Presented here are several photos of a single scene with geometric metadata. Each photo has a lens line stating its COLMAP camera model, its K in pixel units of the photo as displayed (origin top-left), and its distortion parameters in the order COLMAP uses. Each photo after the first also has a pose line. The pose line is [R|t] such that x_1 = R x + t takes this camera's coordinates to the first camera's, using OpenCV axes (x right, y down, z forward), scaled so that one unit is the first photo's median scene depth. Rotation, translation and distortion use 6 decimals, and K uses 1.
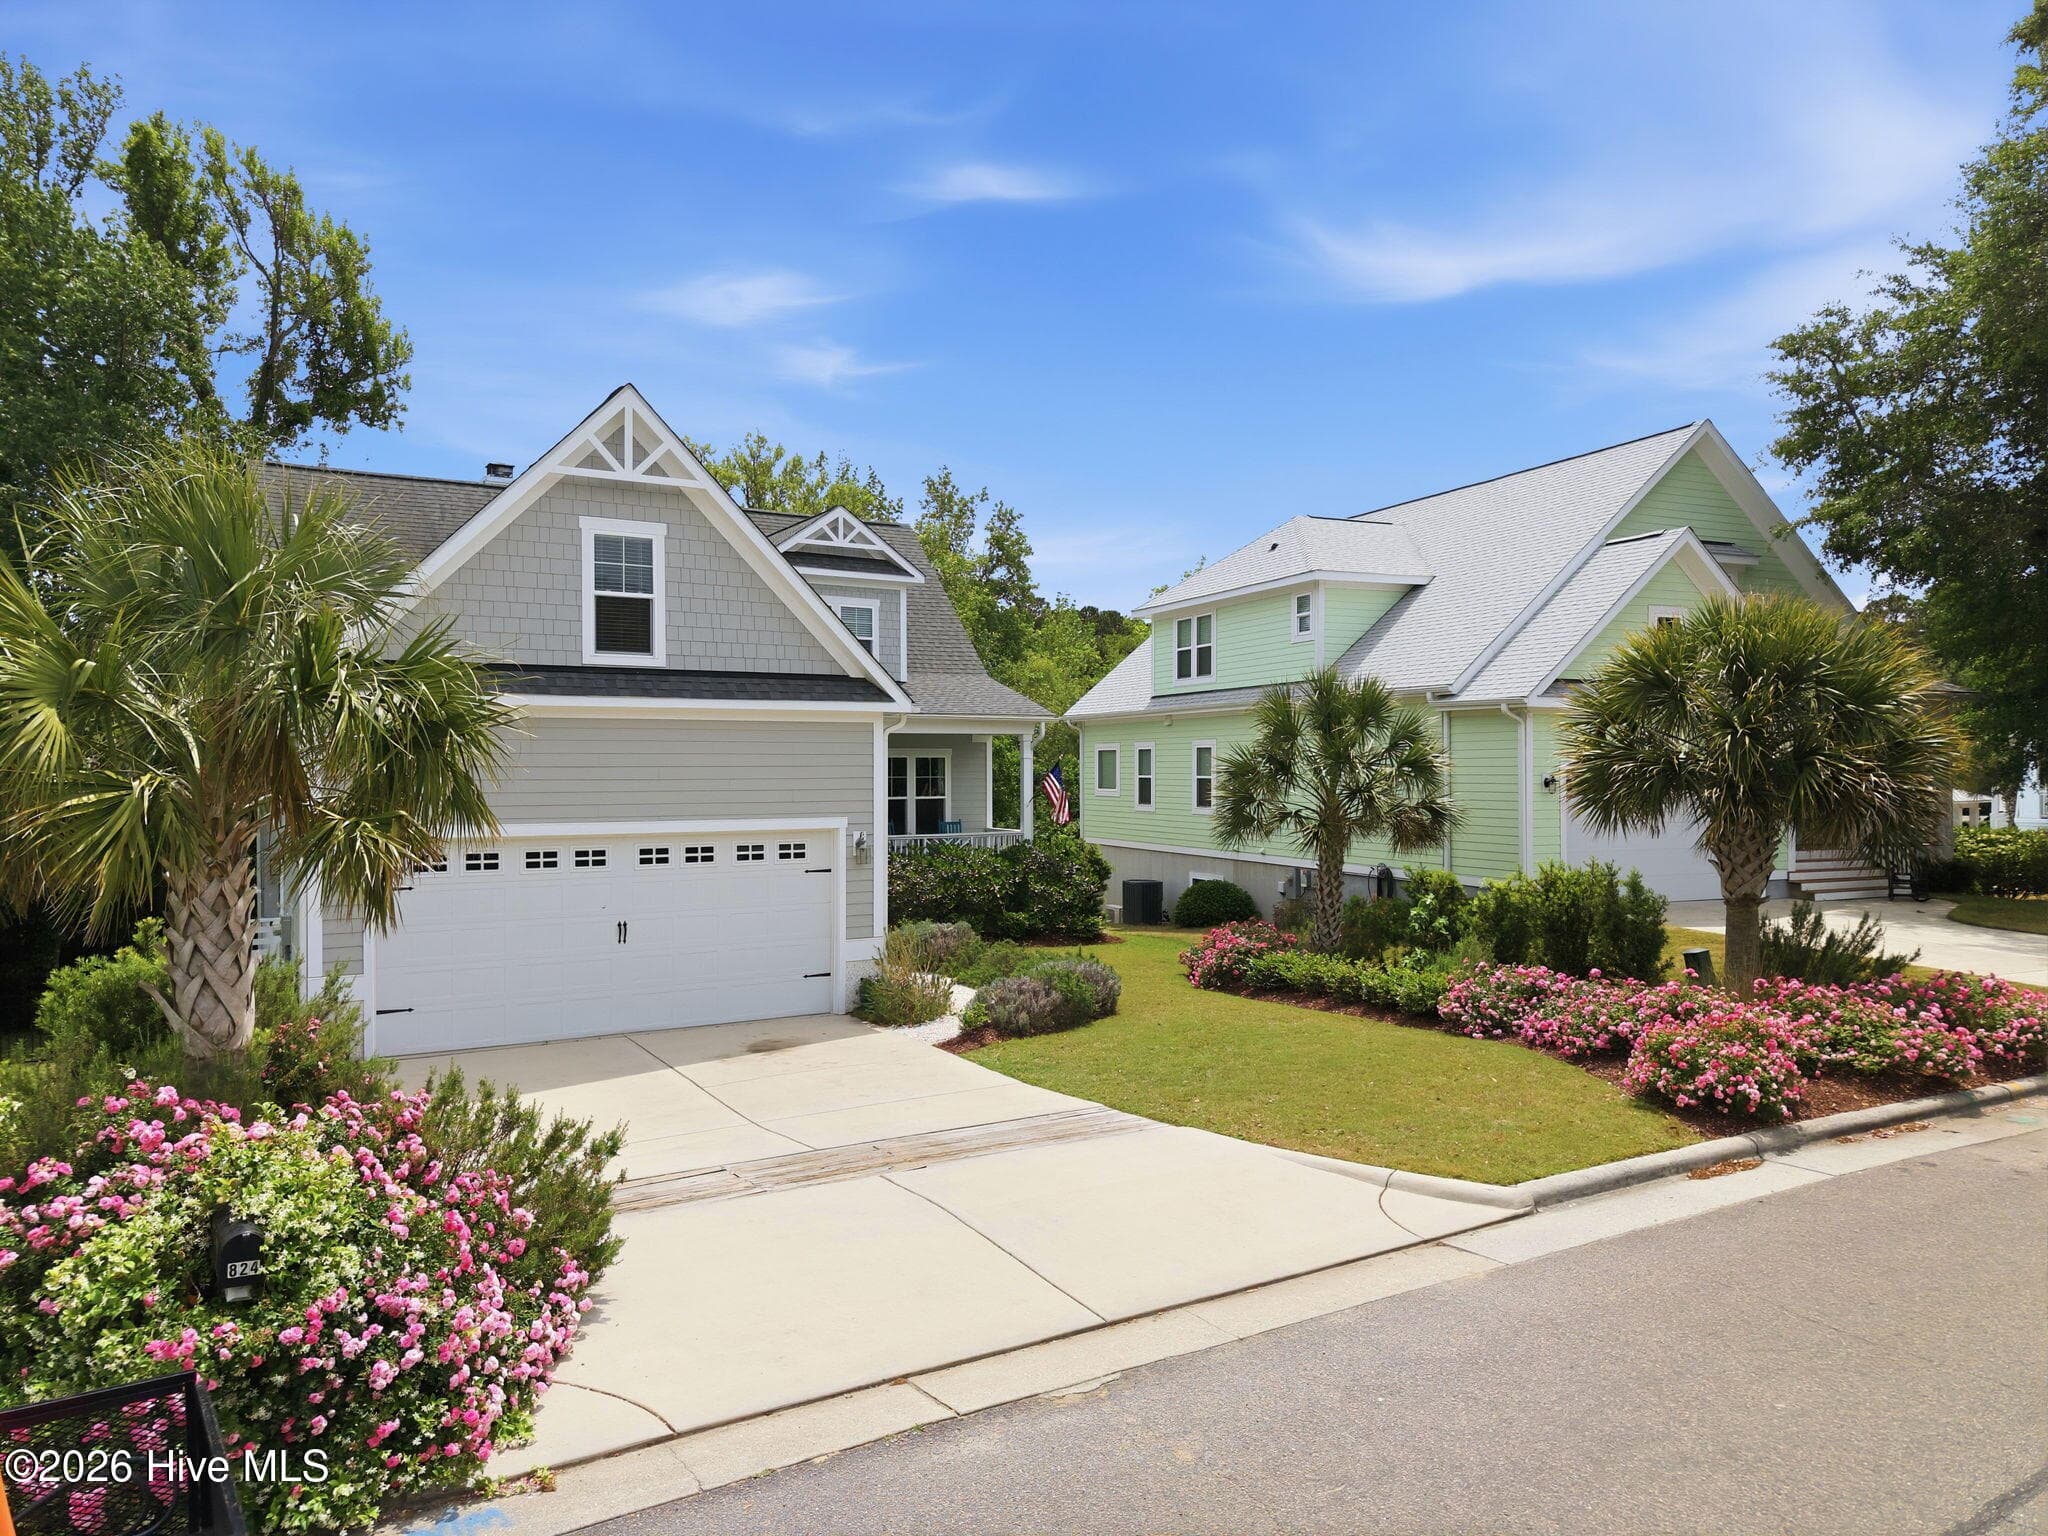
lens RADIAL K [[1344.9, 0, 987.9], [0, 1344.9, 777.9], [0, 0, 1]] dist [0.031565, -0.041197]
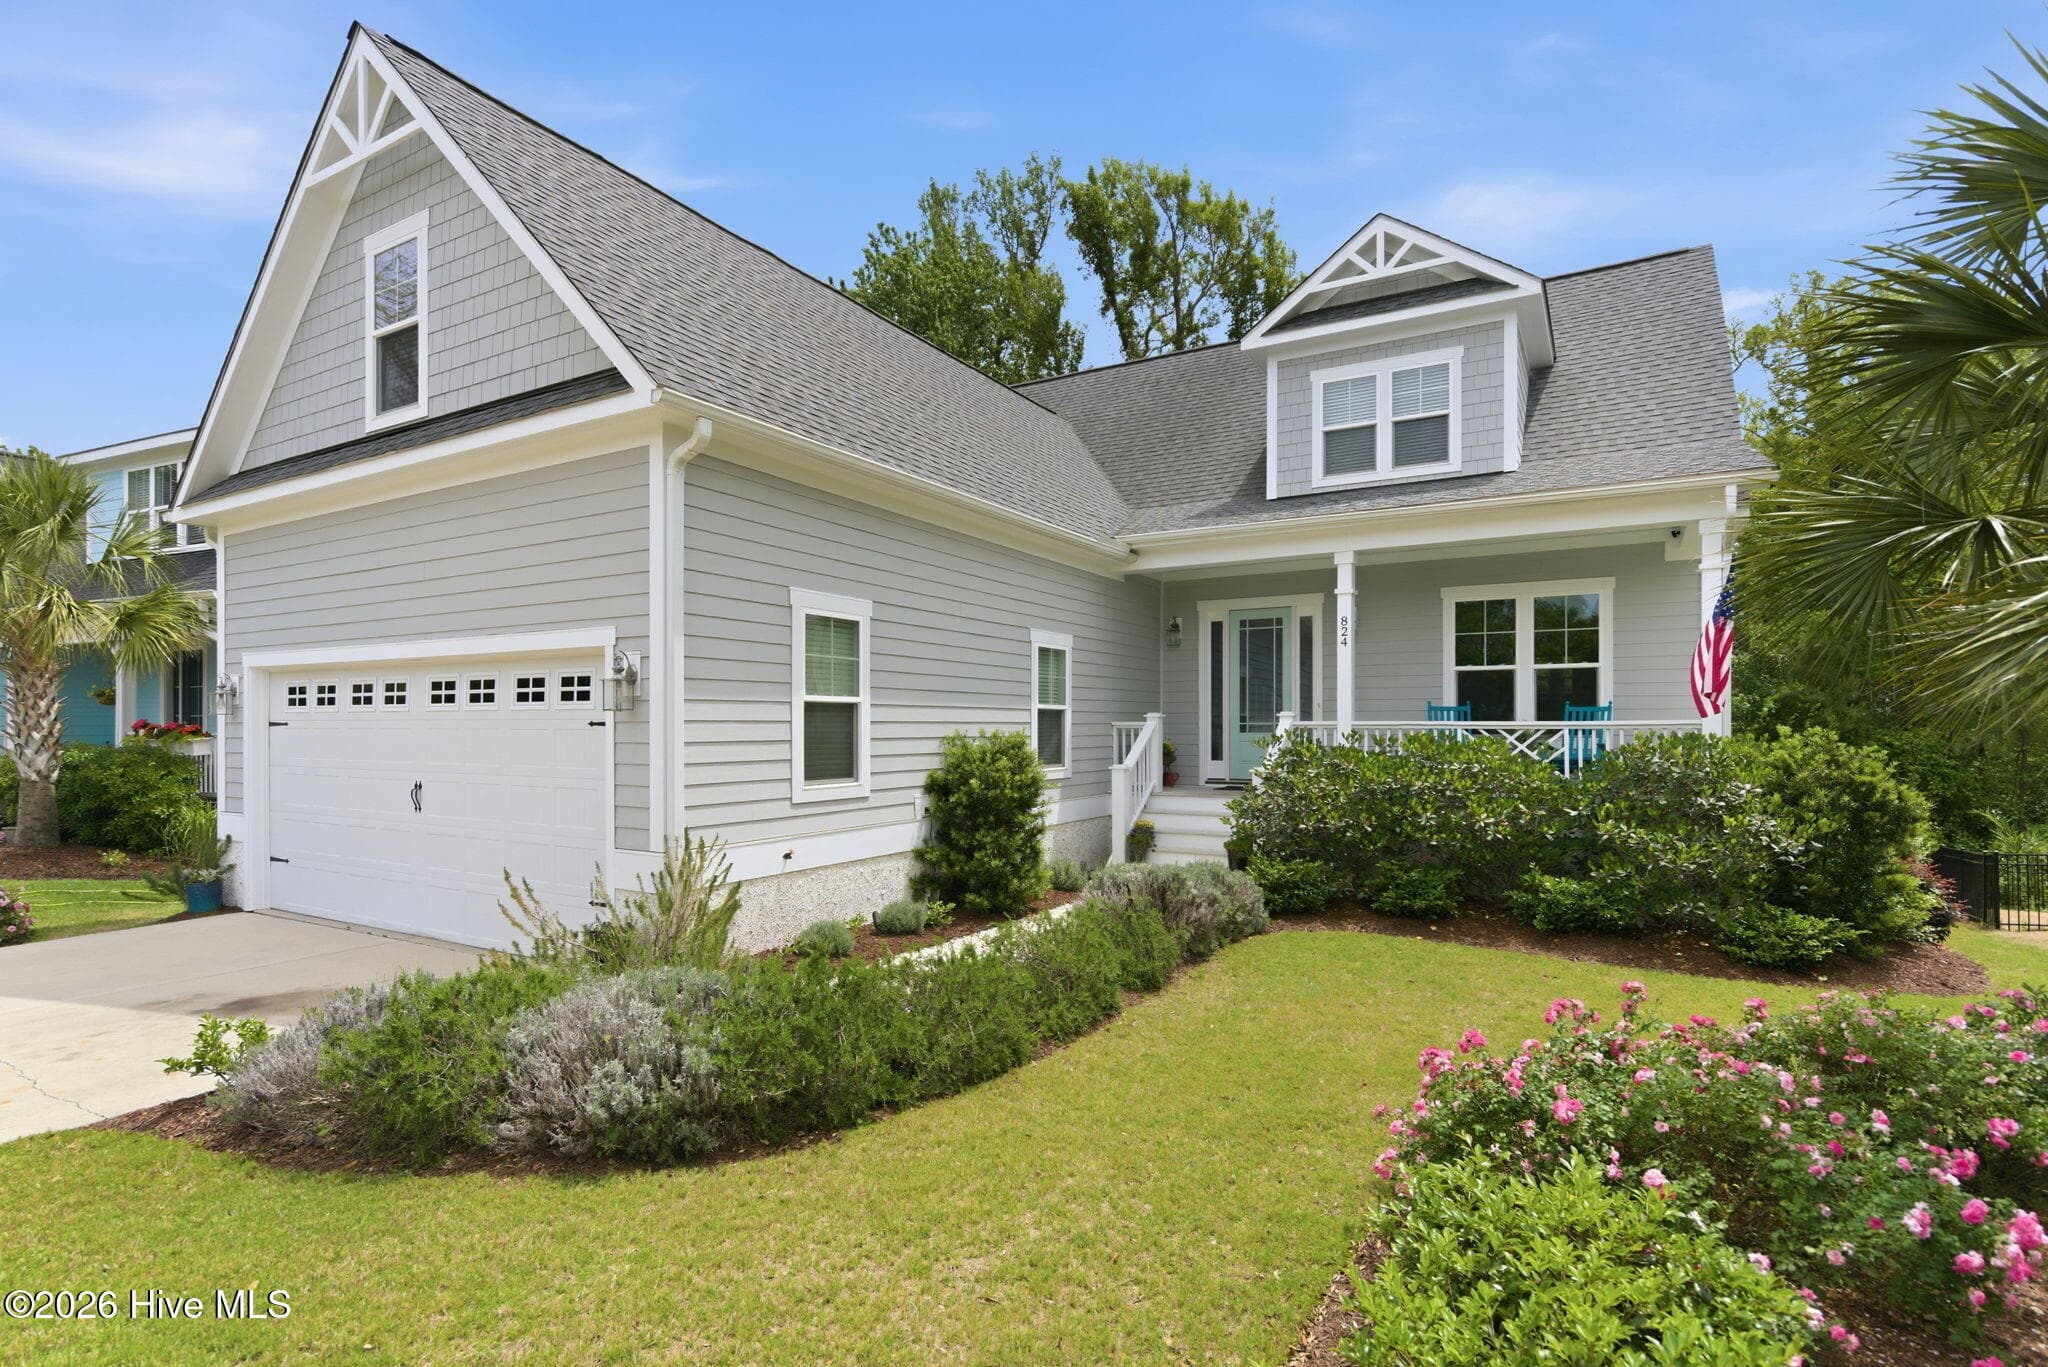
lens RADIAL K [[996.4, 0, 1028.9], [0, 996.4, 729.5], [0, 0, 1]] dist [0.001896, 0.000024]
pose [[0.510460, 0.004707, -0.859889, 0.367508], [-0.006585, 0.999977, 0.001565, 0.077130], [0.859877, 0.004864, 0.510479, 1.032335]]
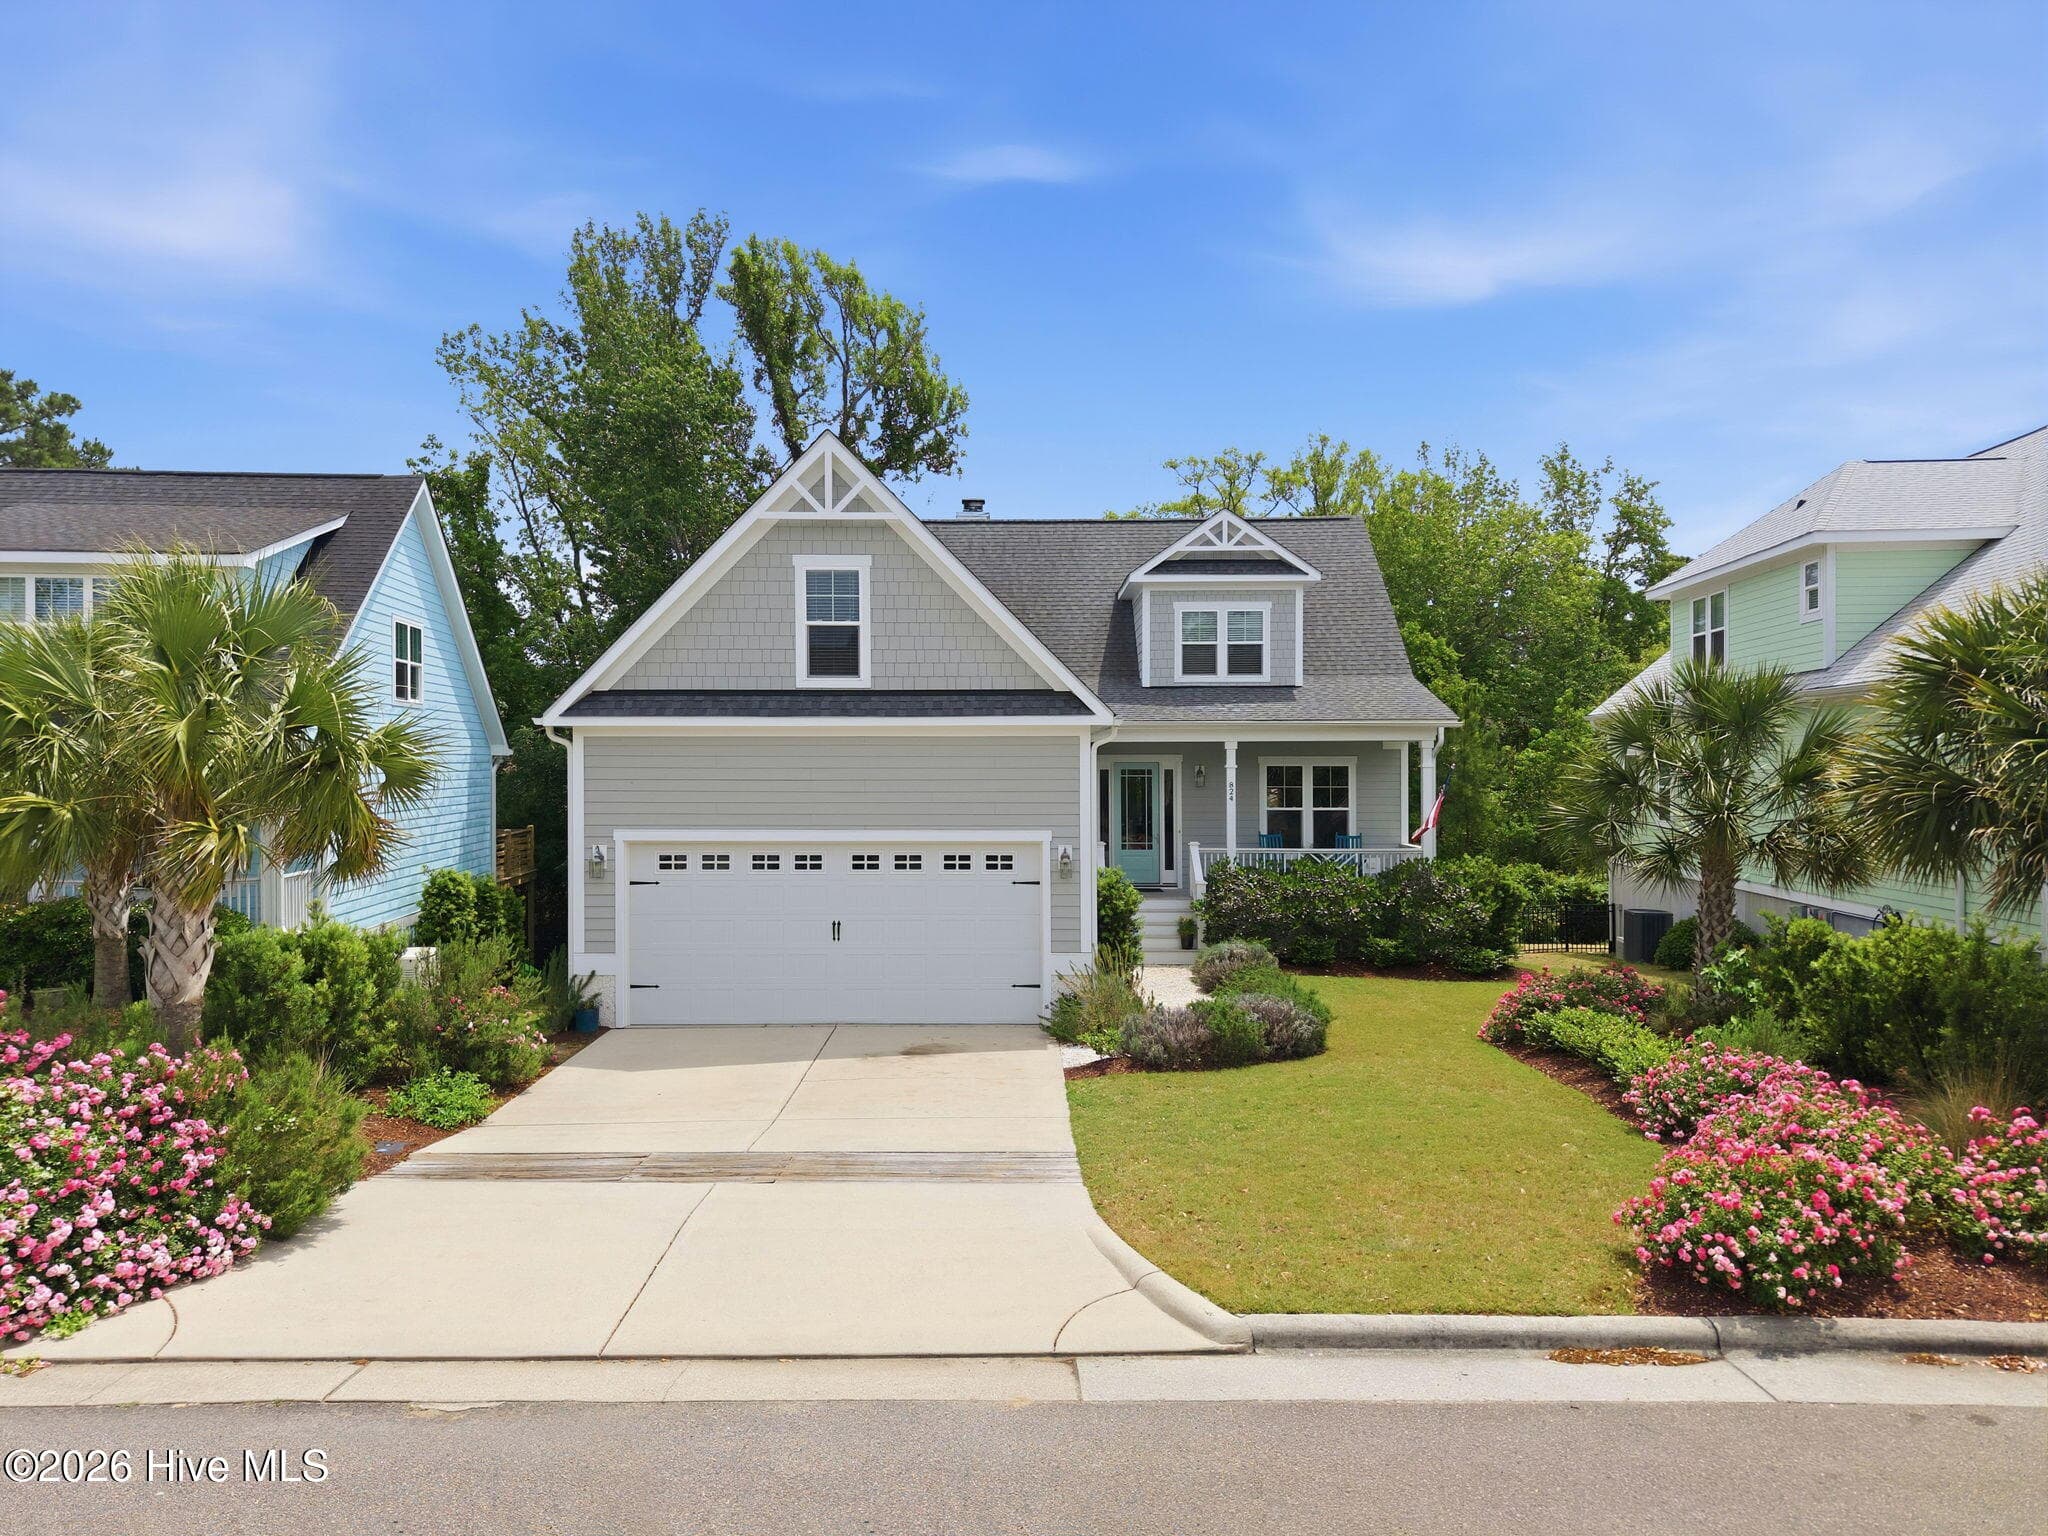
lens RADIAL K [[1334.3, 0, 994.9], [0, 1334.3, 760.3], [0, 0, 1]] dist [0.037950, -0.035641]
pose [[0.866110, -0.000602, -0.499854, 0.391101], [-0.005259, 0.999933, -0.010316, -0.014021], [0.499827, 0.011564, 0.866048, 0.128589]]
